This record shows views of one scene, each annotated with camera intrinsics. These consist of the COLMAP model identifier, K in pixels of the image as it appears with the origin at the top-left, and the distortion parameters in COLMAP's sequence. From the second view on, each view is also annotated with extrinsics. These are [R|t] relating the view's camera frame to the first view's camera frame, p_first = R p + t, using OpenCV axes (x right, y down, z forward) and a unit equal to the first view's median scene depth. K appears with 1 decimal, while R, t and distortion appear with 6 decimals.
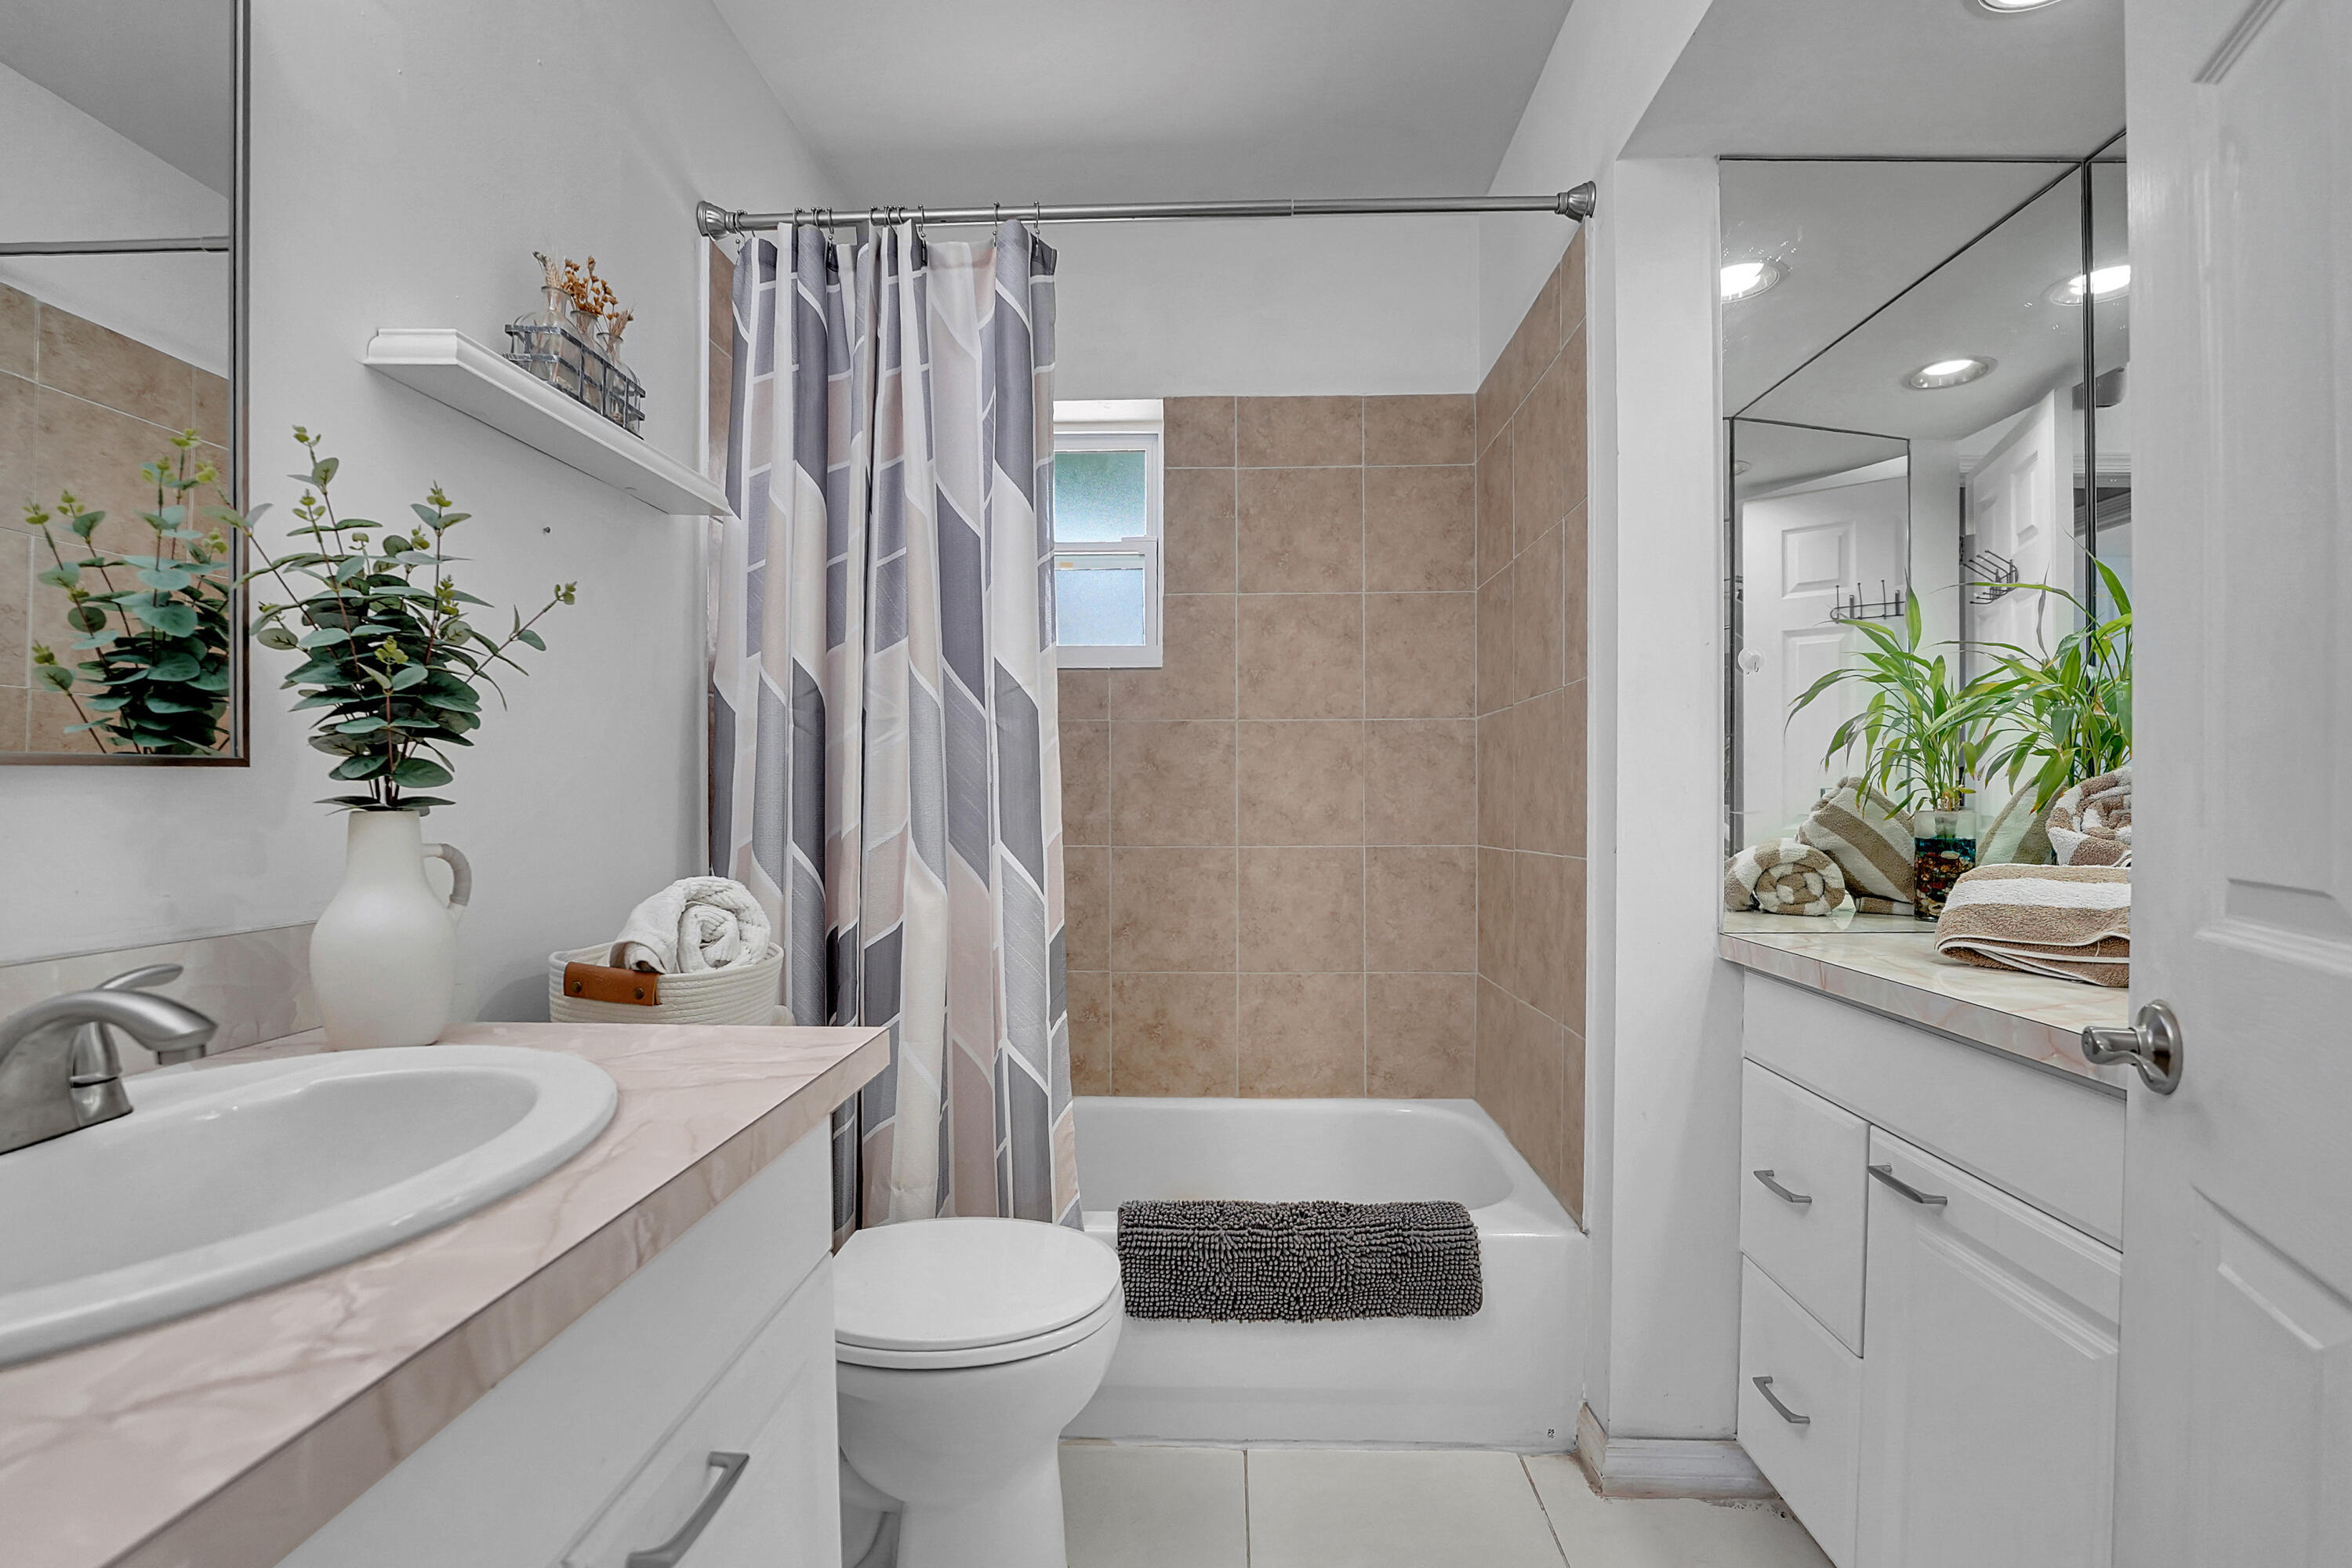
lens RADIAL K [[1000.5, 0, 1176.0], [0, 1000.5, 784.0], [0, 0, 1]] dist [-0.029450, -0.000220]
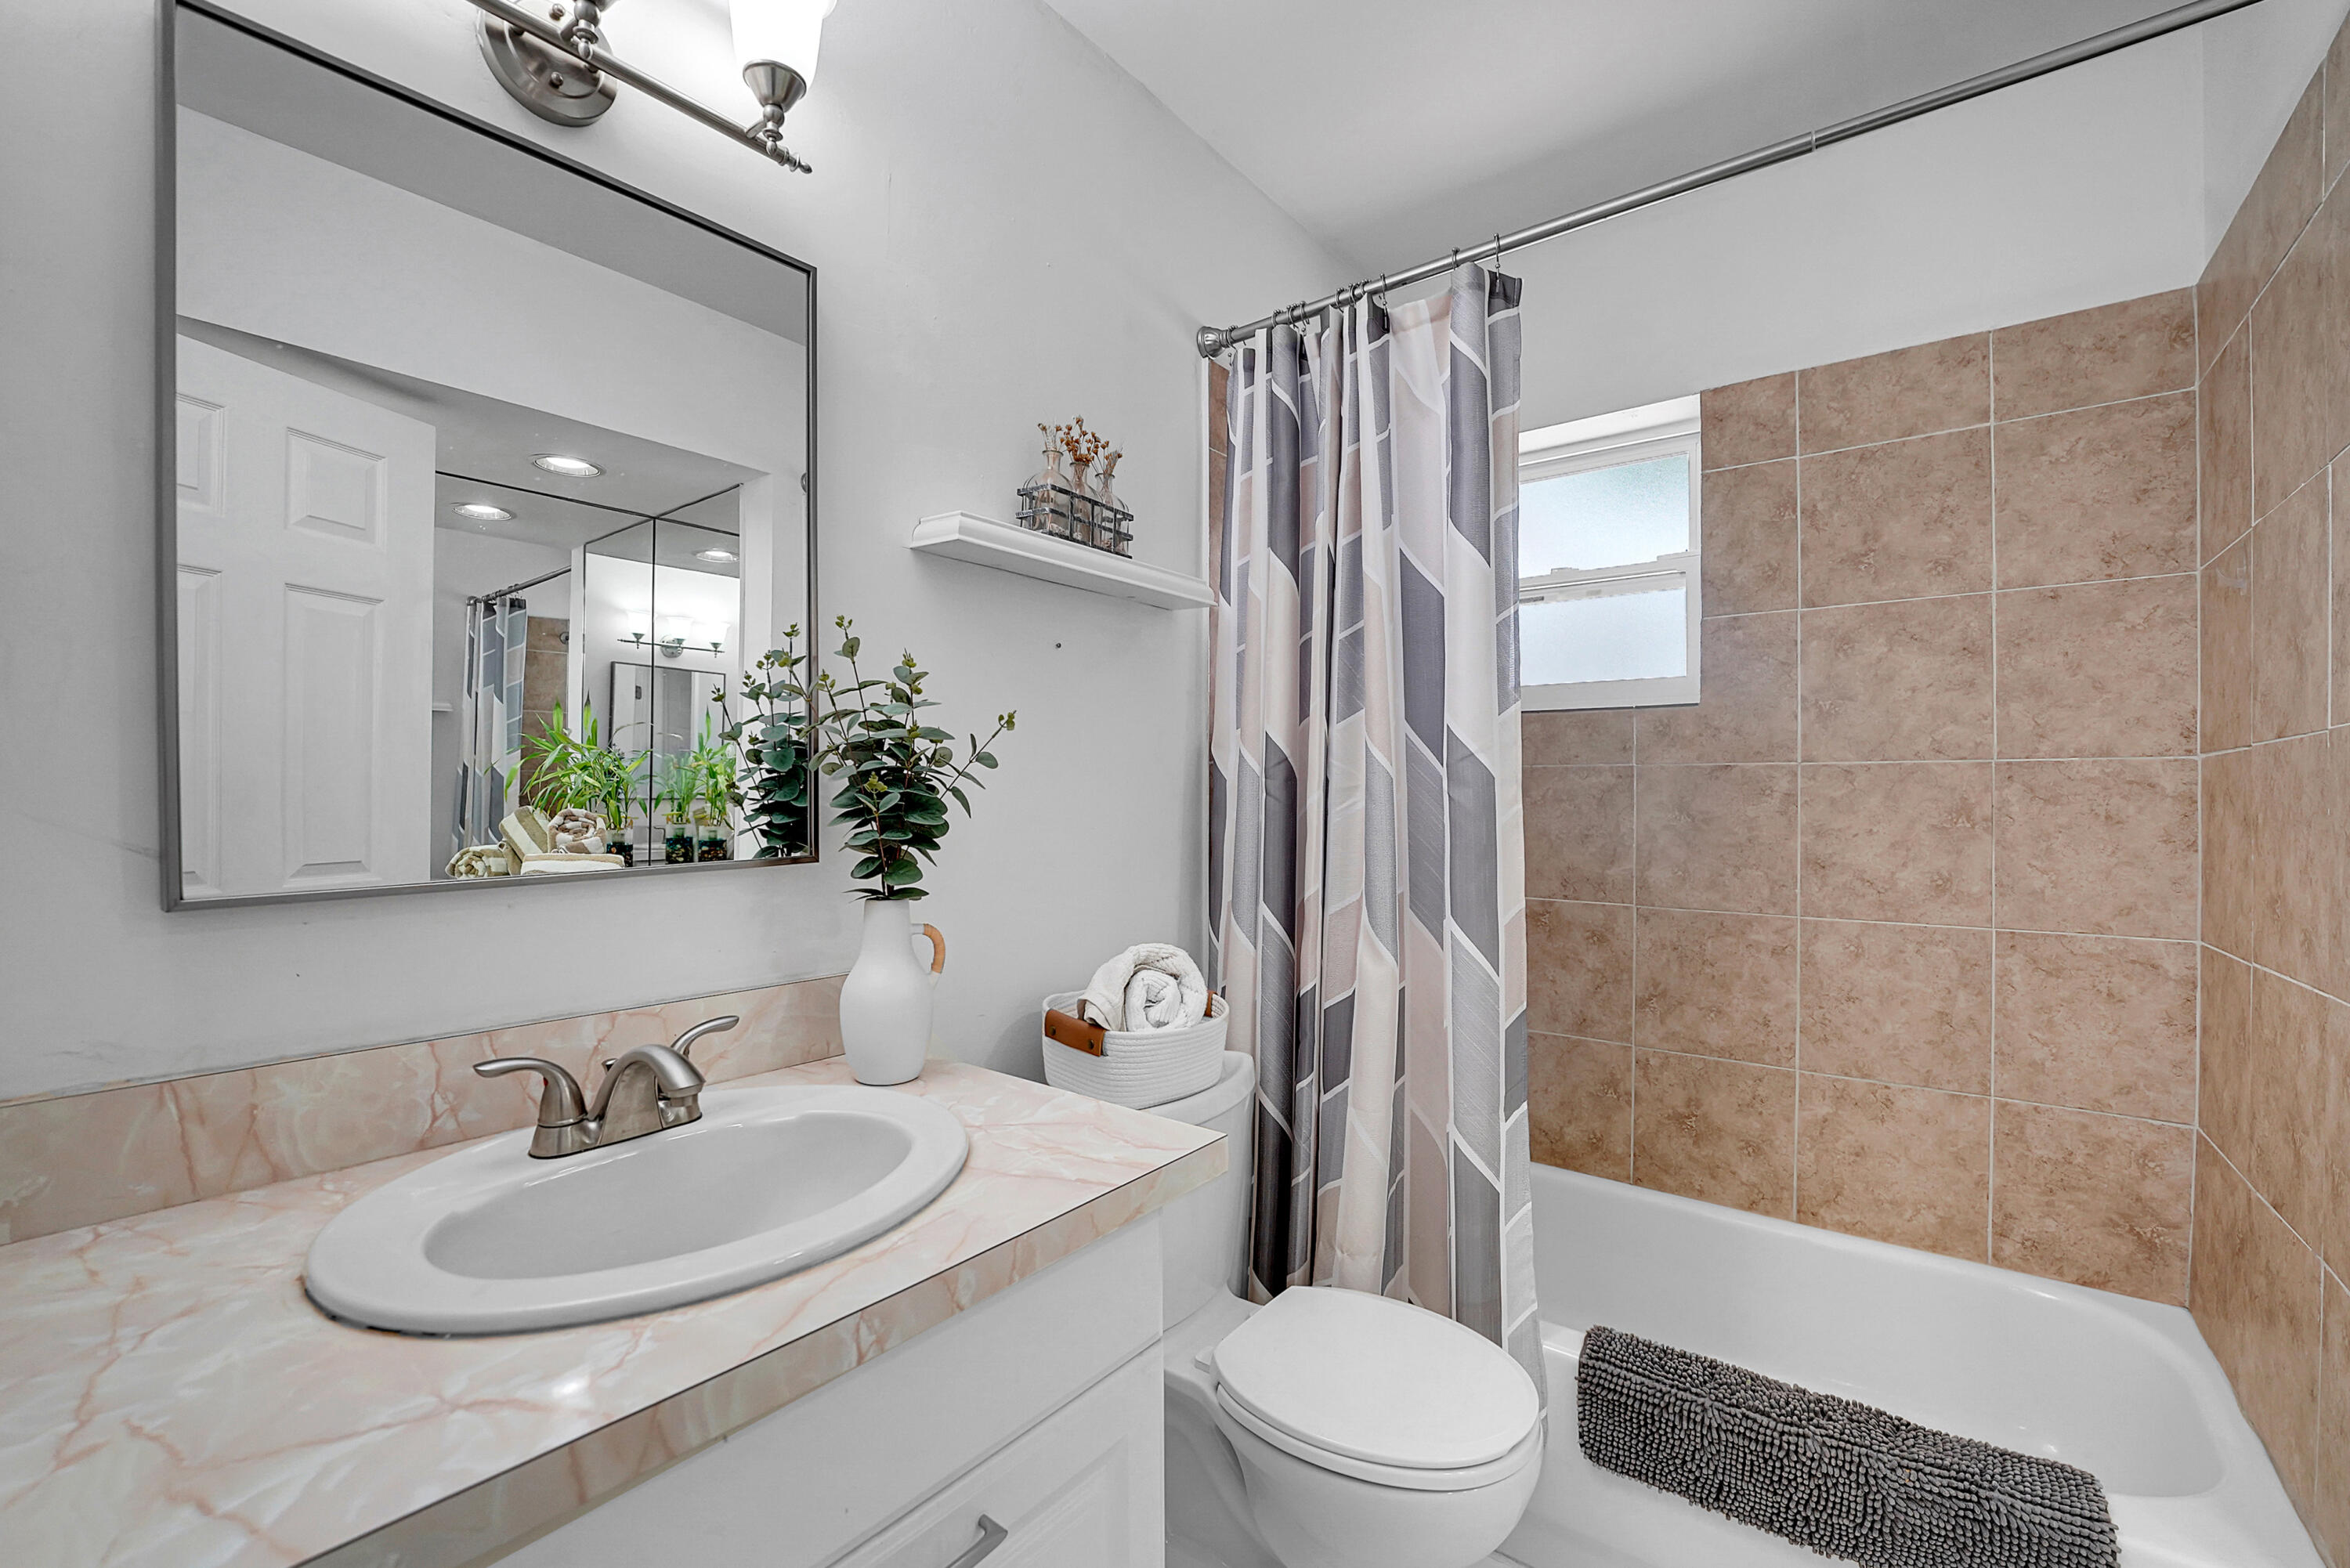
lens RADIAL K [[954.7, 0, 1175.0], [0, 954.7, 784.0], [0, 0, 1]] dist [-0.030531, 0.003402]
pose [[0.812793, -0.003597, -0.582542, 0.130670], [0.002063, 0.999992, -0.003296, -0.062211], [0.582549, 0.001477, 0.812794, 0.093048]]
